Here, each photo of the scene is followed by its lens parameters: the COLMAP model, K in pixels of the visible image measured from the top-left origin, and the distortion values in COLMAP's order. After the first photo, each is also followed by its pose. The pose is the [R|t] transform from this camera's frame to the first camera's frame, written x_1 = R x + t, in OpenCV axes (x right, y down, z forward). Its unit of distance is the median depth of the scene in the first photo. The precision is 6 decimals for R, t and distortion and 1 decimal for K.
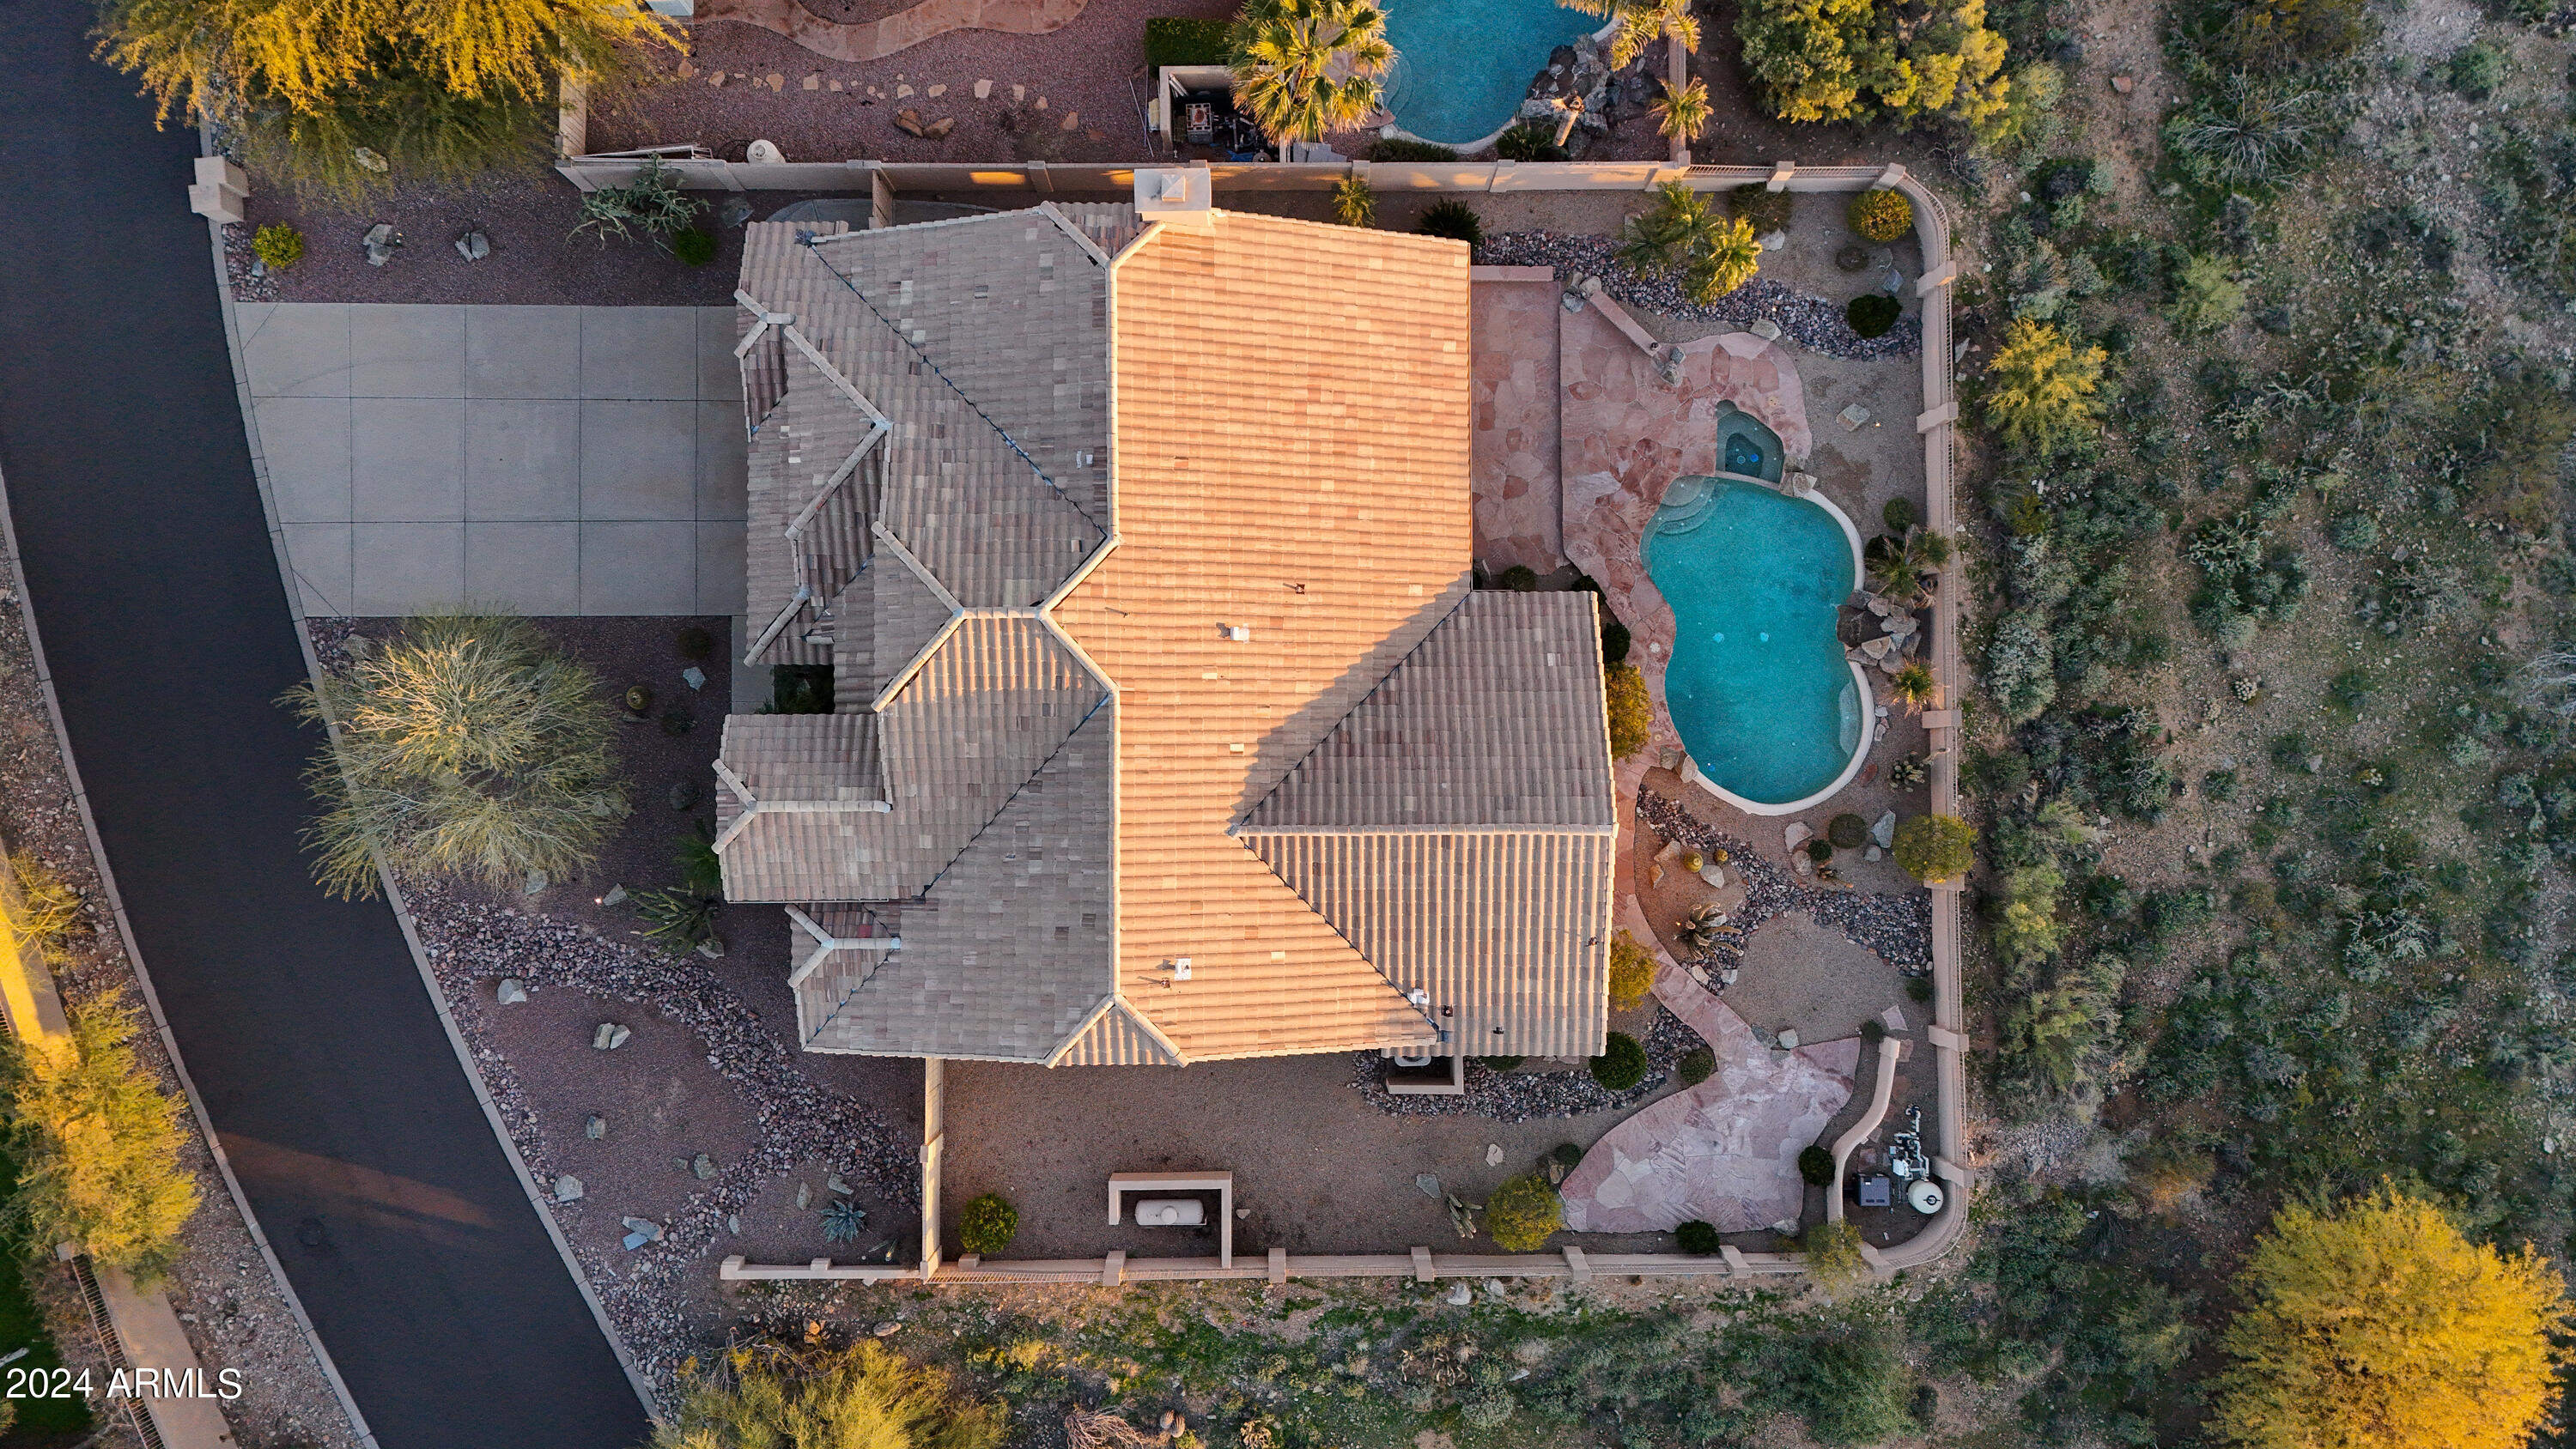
lens RADIAL K [[1918.7, 0, 1288.0], [0, 1918.7, 724.5], [0, 0, 1]] dist [0.005516, 0.001347]
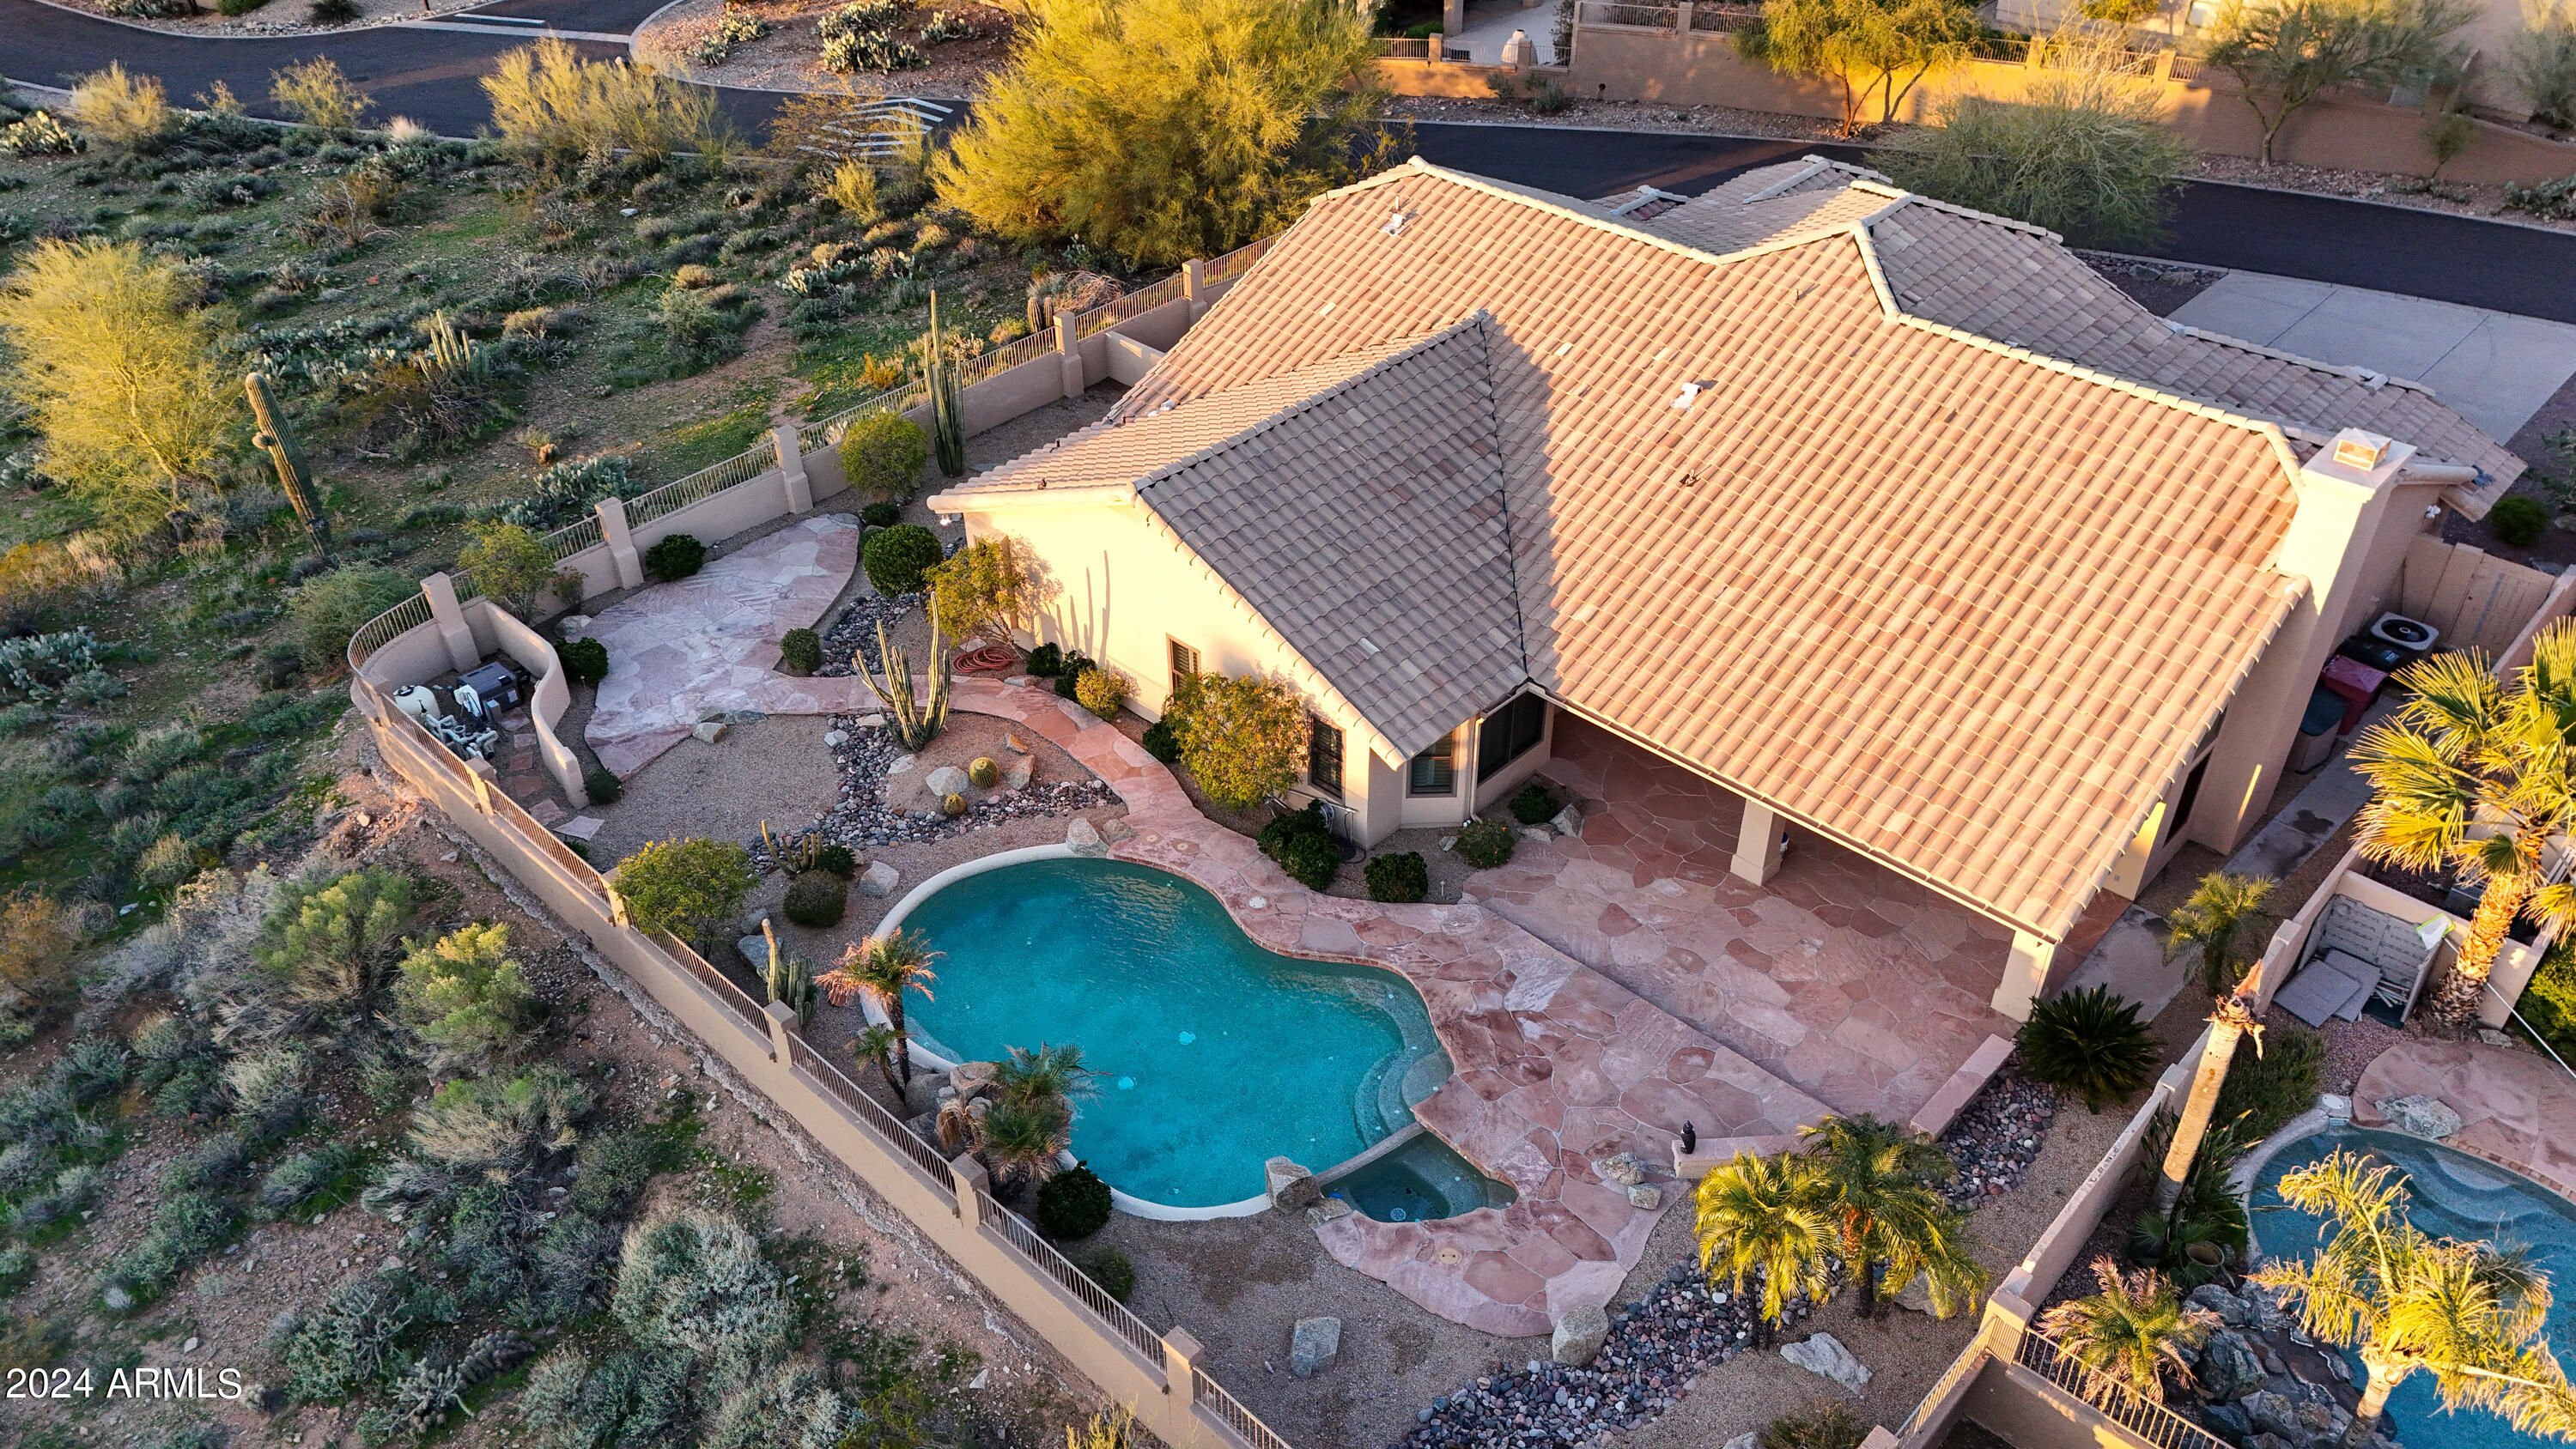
lens RADIAL K [[1918.7, 0, 1288.0], [0, 1918.7, 724.5], [0, 0, 1]] dist [0.005516, 0.001347]
pose [[-0.689996, 0.430329, -0.581999, 0.512581], [-0.722847, -0.368130, 0.584785, -0.378392], [0.037399, 0.824195, 0.565070, 0.621750]]
